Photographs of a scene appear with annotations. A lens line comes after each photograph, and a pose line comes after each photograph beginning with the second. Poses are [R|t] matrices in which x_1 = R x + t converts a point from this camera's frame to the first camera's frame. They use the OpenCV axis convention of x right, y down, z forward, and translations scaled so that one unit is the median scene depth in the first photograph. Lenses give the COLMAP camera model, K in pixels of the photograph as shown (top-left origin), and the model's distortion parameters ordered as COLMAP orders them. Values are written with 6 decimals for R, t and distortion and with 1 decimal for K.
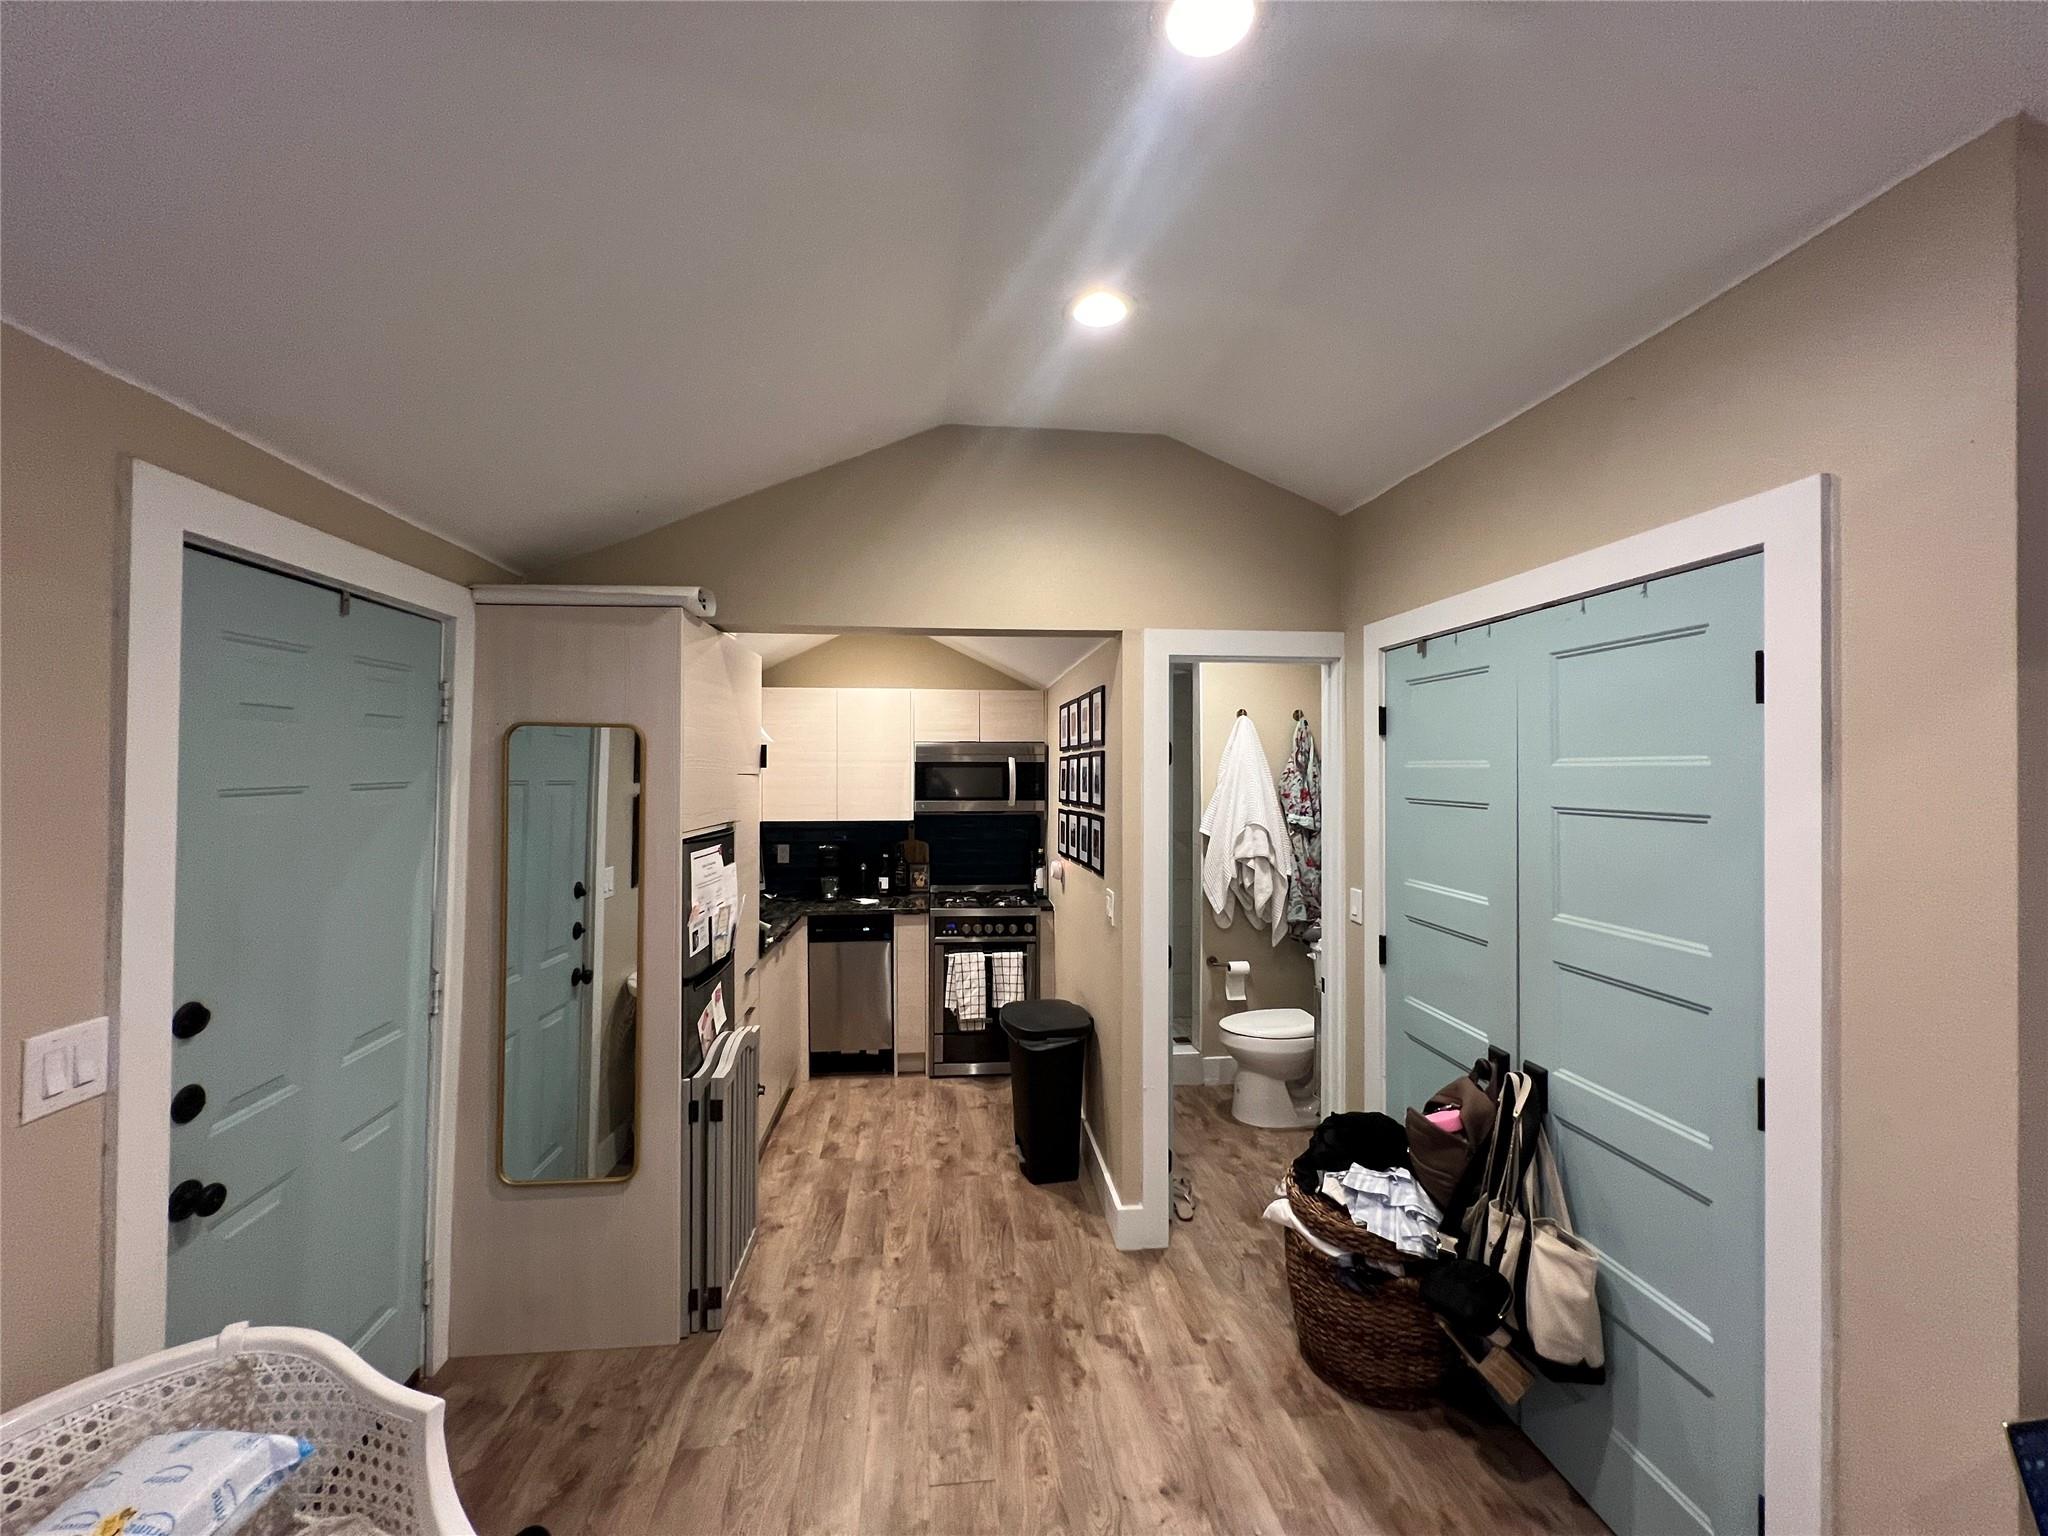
lens RADIAL K [[817.1, 0, 1014.5], [0, 817.1, 762.1], [0, 0, 1]] dist [-0.001404, 0.000013]
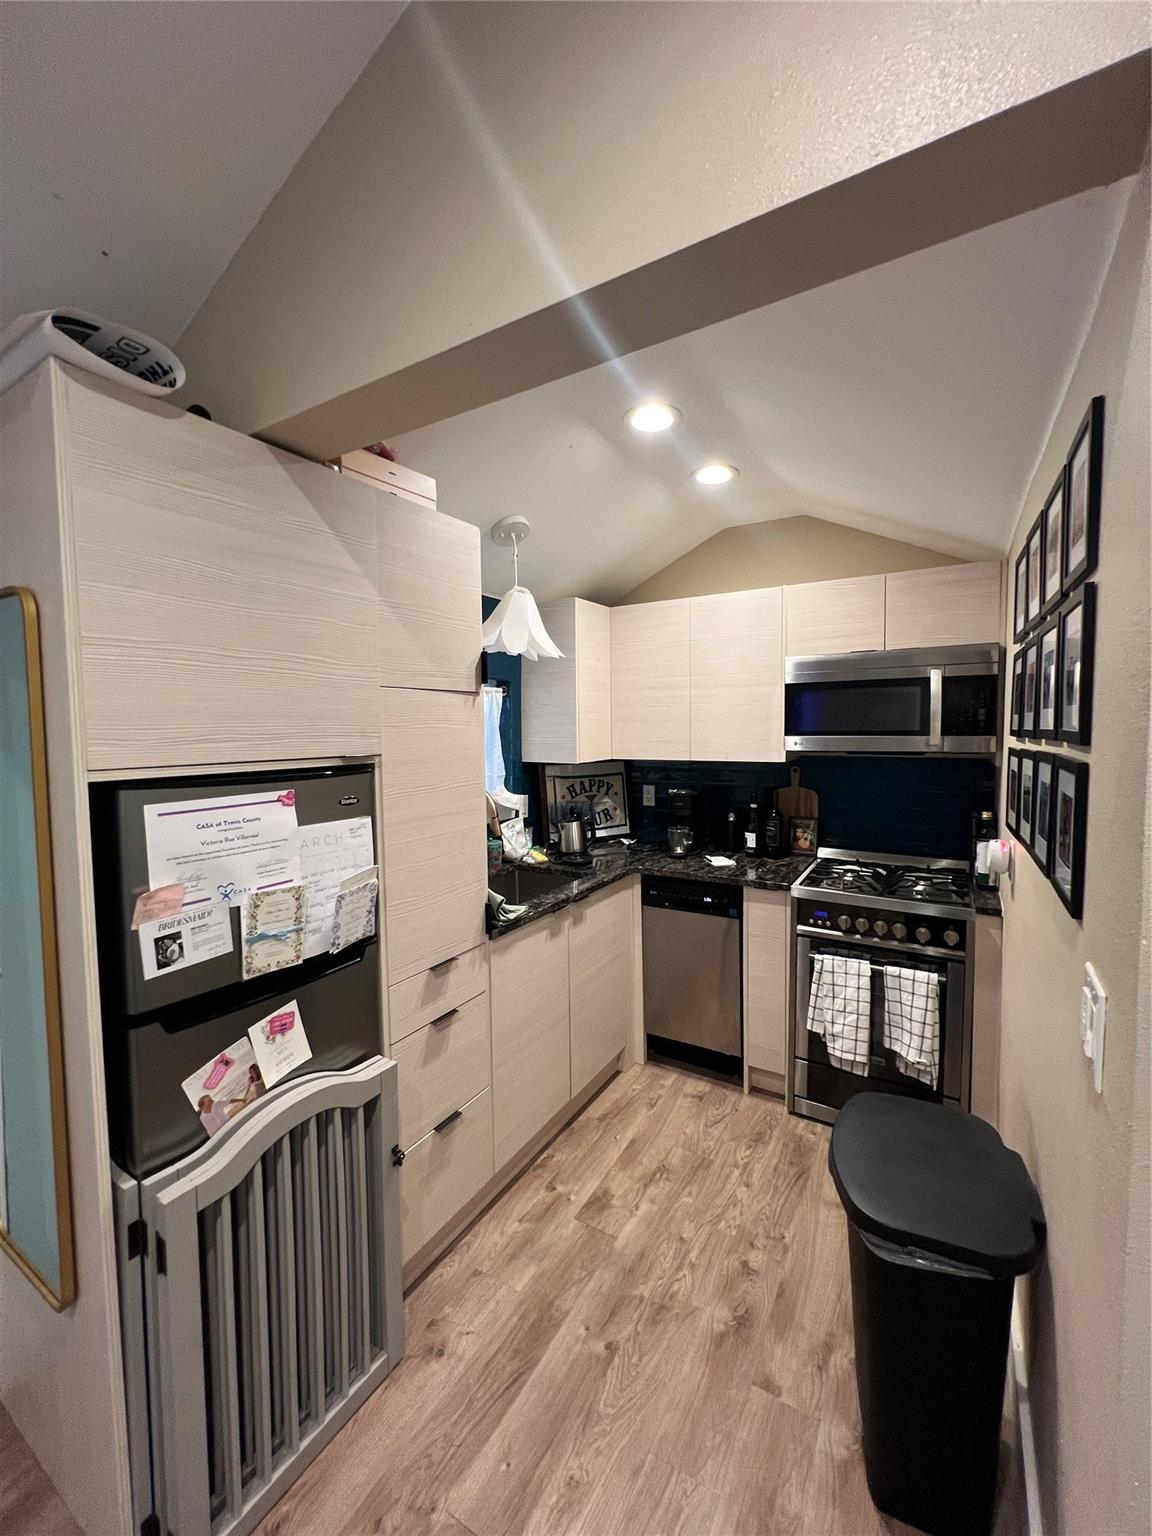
lens RADIAL K [[612.9, 0, 578.0], [0, 612.9, 762.1], [0, 0, 1]] dist [-0.001404, 0.000013]
pose [[0.802847, 0.025064, -0.595658, 0.068080], [0.018805, 0.997554, 0.067321, 0.033416], [0.595889, -0.065250, 0.800412, 0.491652]]
